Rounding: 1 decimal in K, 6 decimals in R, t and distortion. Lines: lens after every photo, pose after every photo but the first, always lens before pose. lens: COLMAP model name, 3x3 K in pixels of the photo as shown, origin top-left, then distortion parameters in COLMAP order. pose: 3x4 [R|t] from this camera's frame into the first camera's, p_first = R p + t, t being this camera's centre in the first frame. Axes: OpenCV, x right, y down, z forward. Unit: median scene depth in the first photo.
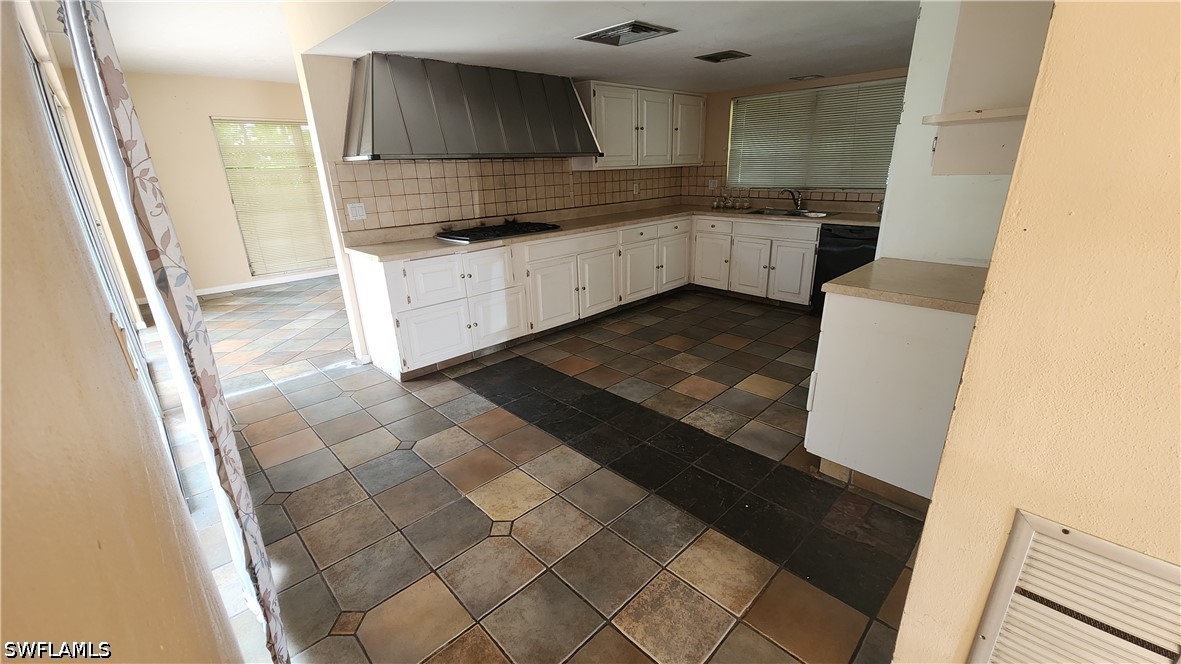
lens RADIAL K [[483.9, 0, 587.1], [0, 483.9, 332.9], [0, 0, 1]] dist [-0.002475, -0.001071]
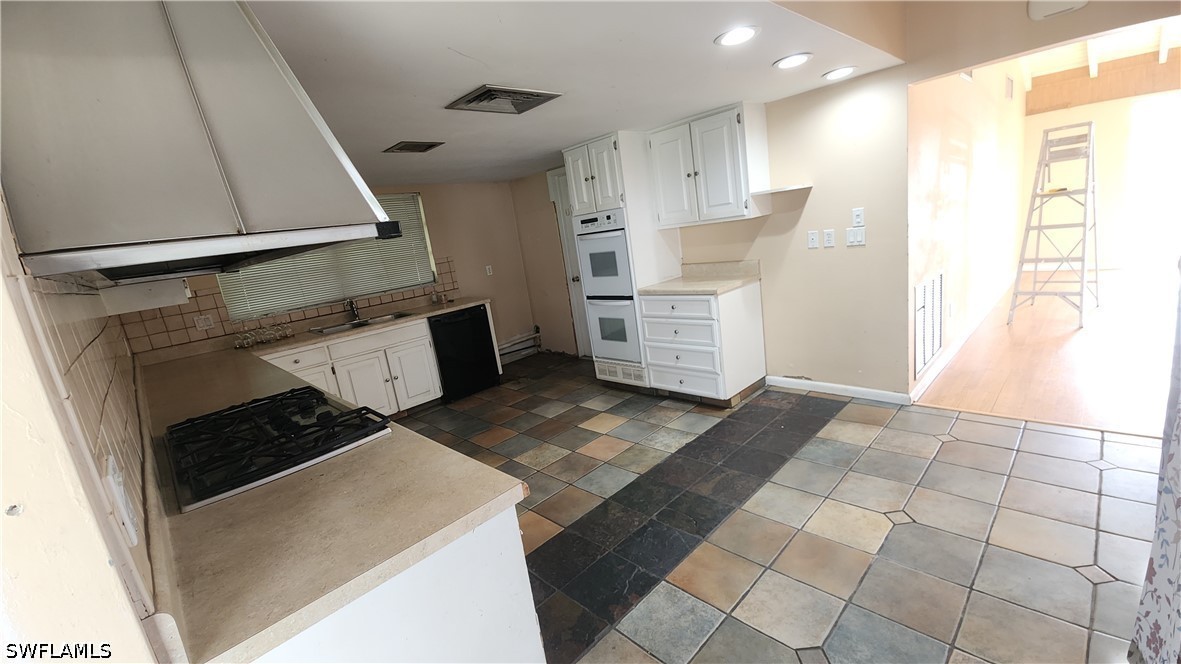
lens RADIAL K [[483.9, 0, 588.1], [0, 483.9, 332.2], [0, 0, 1]] dist [-0.002475, -0.001071]
pose [[0.002052, -0.179702, 0.983719, -0.847411], [0.457640, 0.874831, 0.158856, -0.323366], [-0.889135, 0.449864, 0.084034, 0.976914]]
